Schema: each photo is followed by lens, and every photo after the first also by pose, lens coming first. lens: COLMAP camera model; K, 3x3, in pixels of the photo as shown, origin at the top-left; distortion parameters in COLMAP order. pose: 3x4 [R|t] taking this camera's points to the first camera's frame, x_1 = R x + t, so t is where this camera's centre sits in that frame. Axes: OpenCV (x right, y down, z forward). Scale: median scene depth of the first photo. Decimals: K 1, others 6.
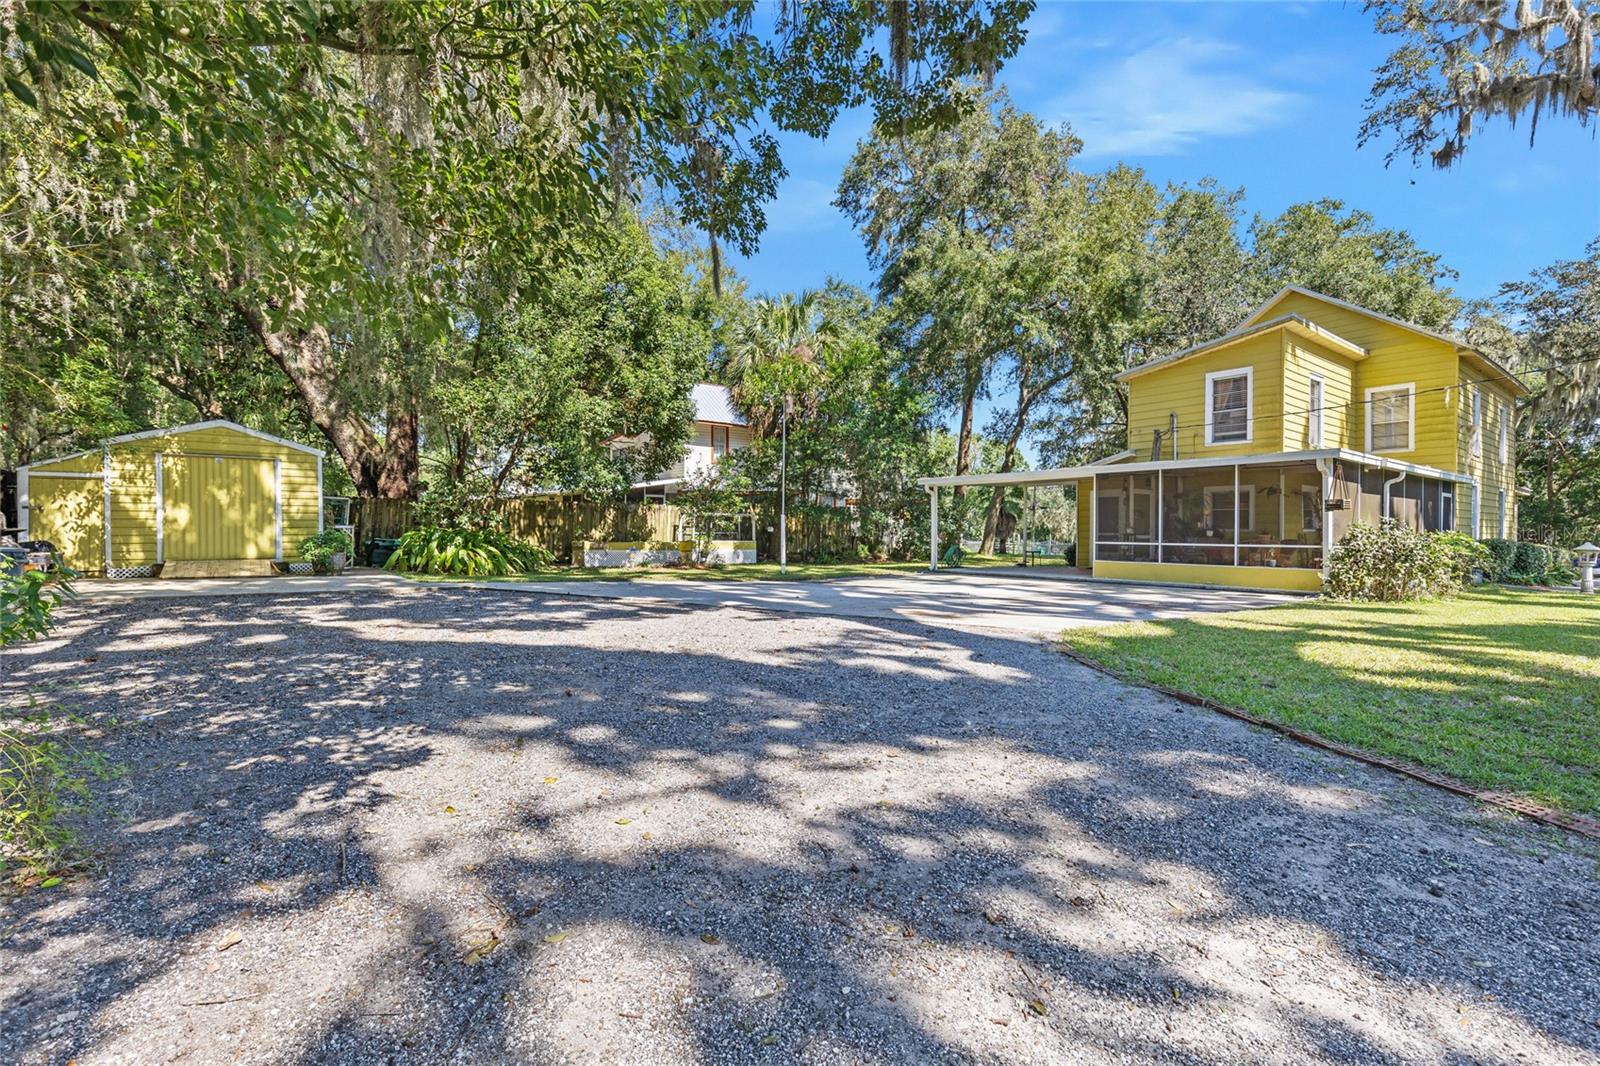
lens RADIAL K [[715.0, 0, 808.2], [0, 715.0, 536.4], [0, 0, 1]] dist [0.006437, -0.001213]
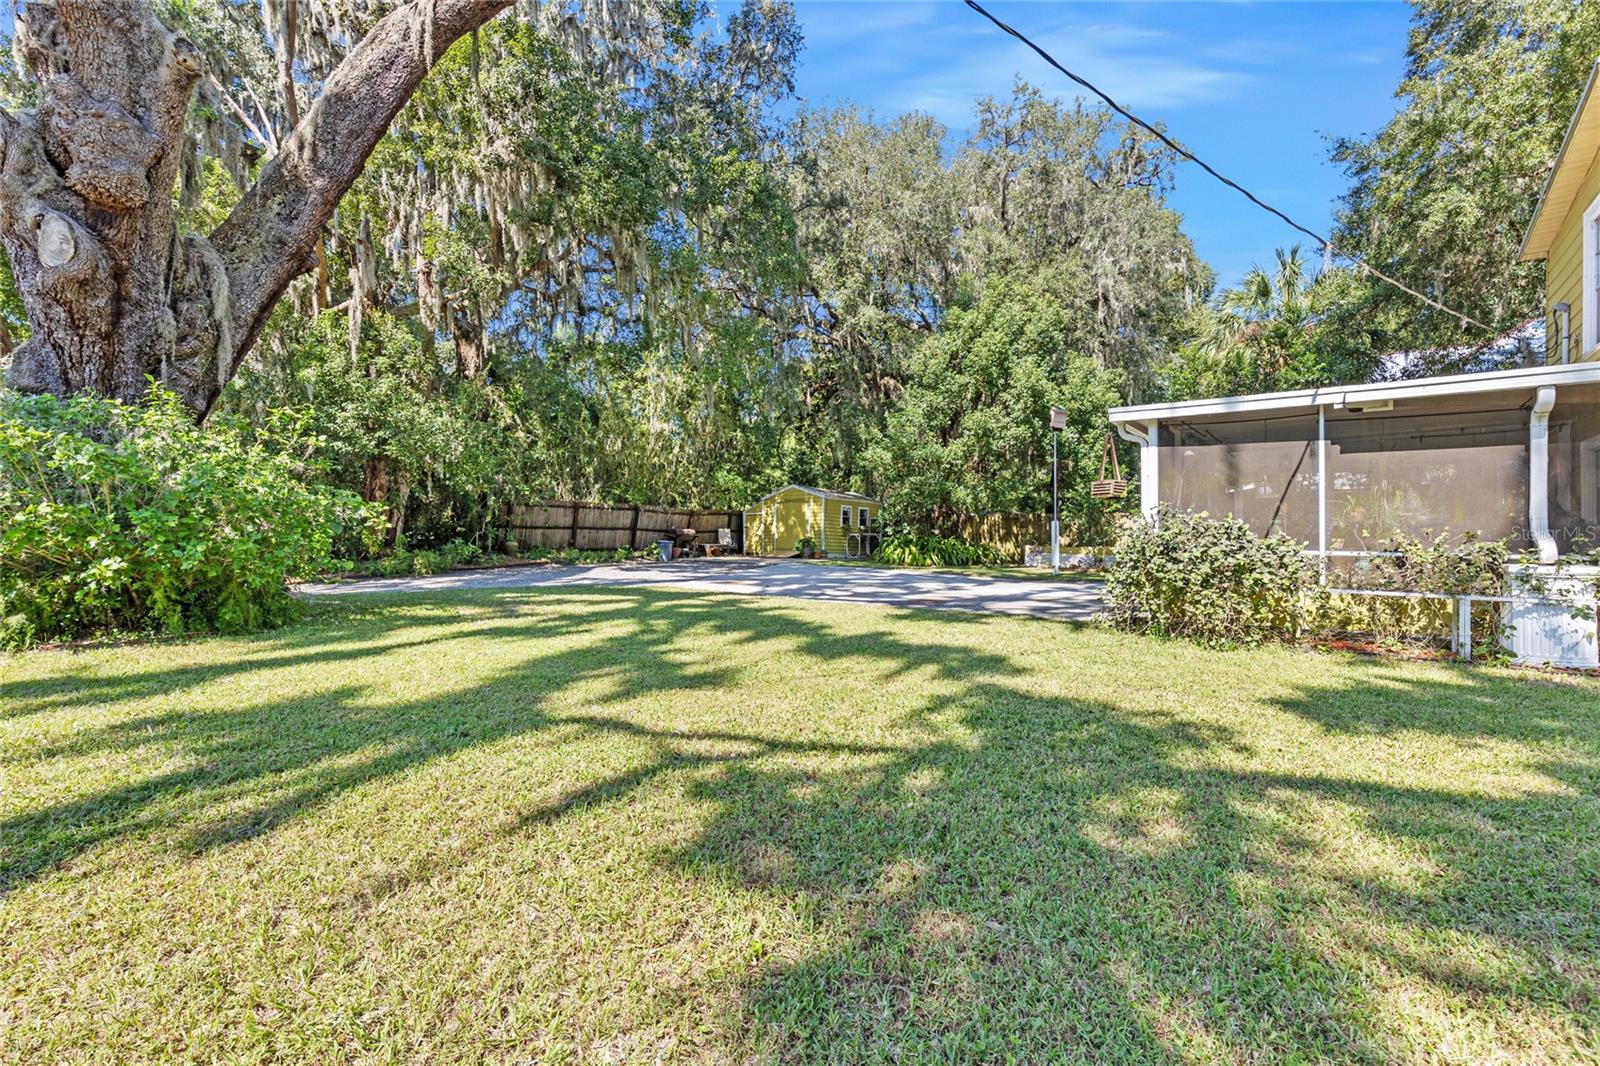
lens RADIAL K [[730.2, 0, 802.4], [0, 730.2, 535.8], [0, 0, 1]] dist [0.002322, 0.000543]
pose [[0.273553, -0.004355, -0.961847, 0.843975], [-0.011294, 0.999906, -0.007739, 0.003772], [0.961791, 0.012980, 0.273478, 0.296153]]
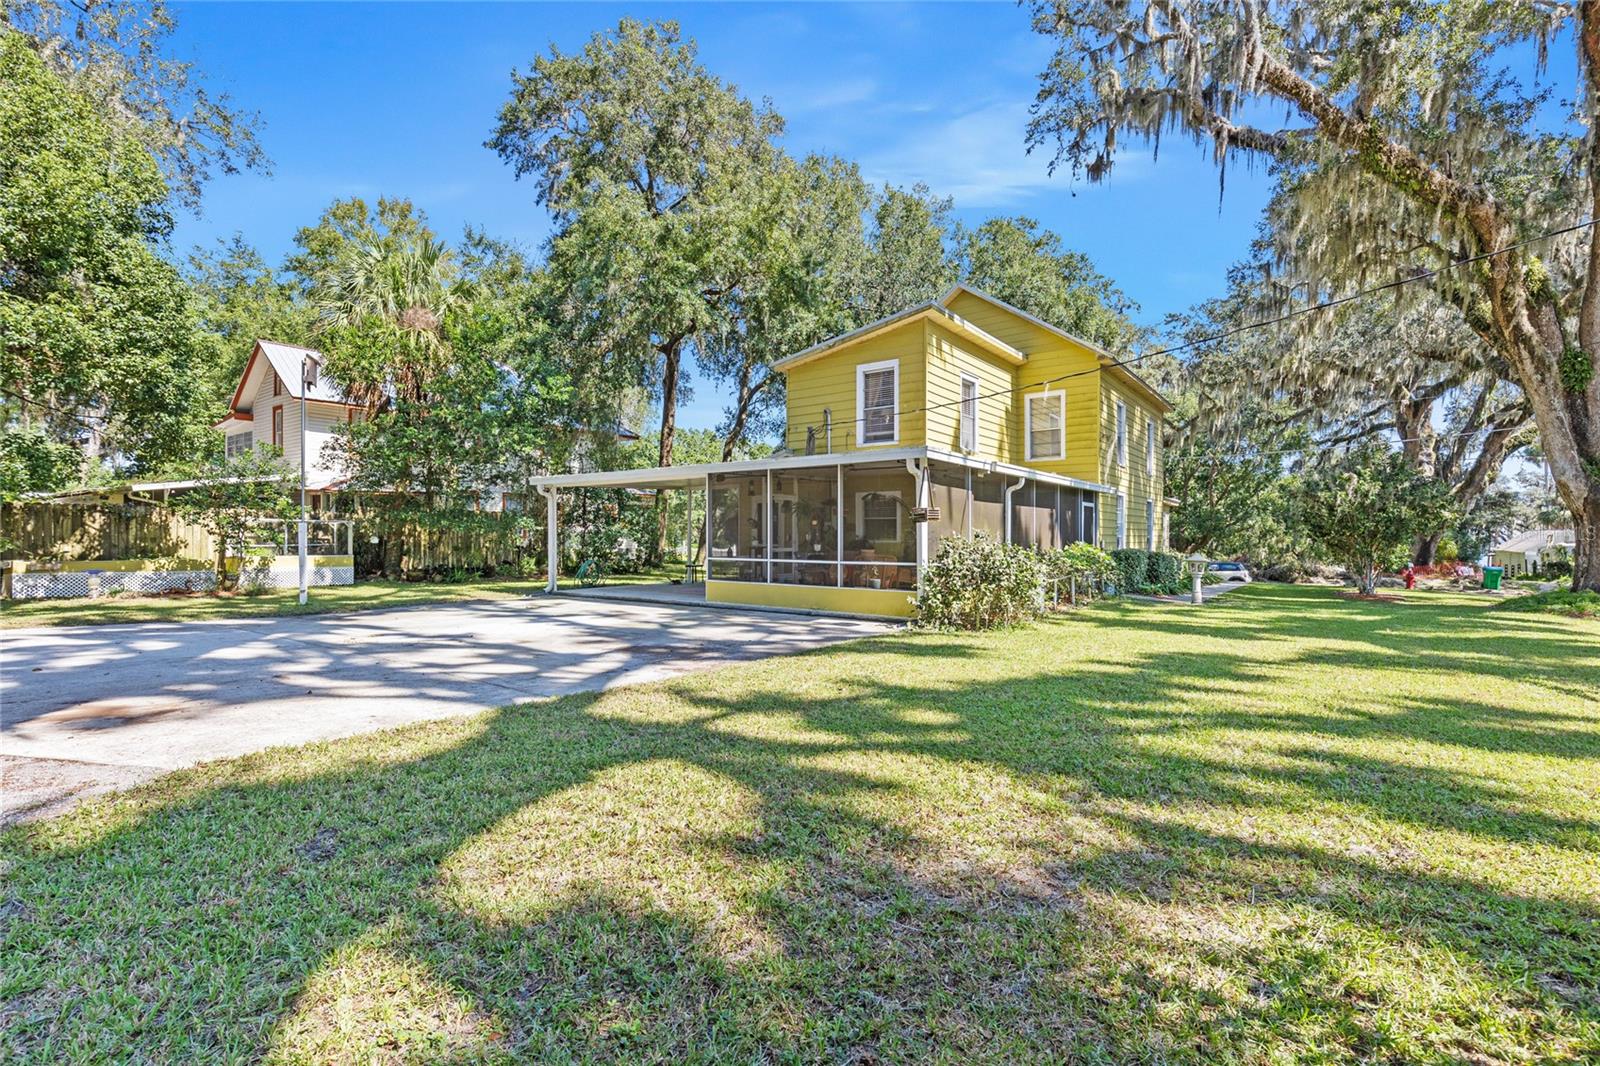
lens RADIAL K [[716.9, 0, 811.2], [0, 716.9, 537.8], [0, 0, 1]] dist [0.007138, 0.000120]
pose [[0.962798, -0.002817, 0.270207, 0.240613], [0.004389, 0.999977, -0.005212, -0.008277], [-0.270186, 0.006205, 0.962788, 0.147972]]
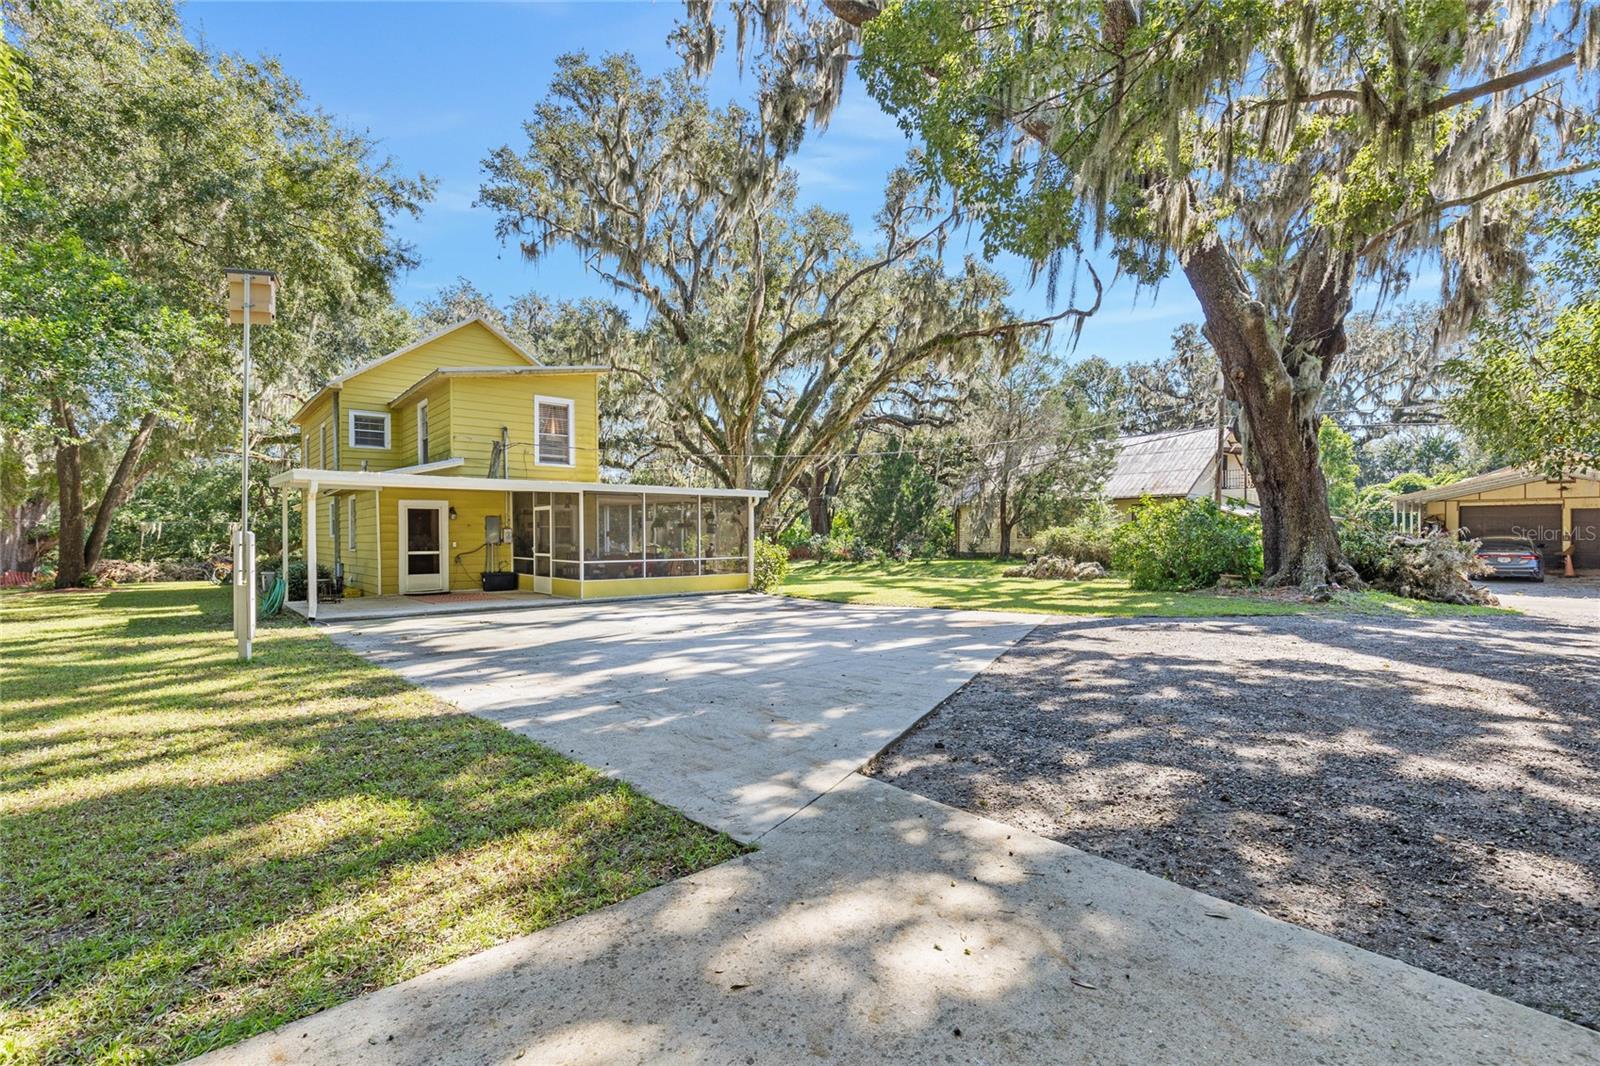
lens RADIAL K [[730.2, 0, 802.4], [0, 730.2, 535.8], [0, 0, 1]] dist [0.002322, 0.000543]
pose [[-0.039559, -0.004518, 0.999207, -0.478670], [0.010210, 0.999936, 0.004925, -0.023073], [-0.999165, 0.010396, -0.039511, 0.610758]]
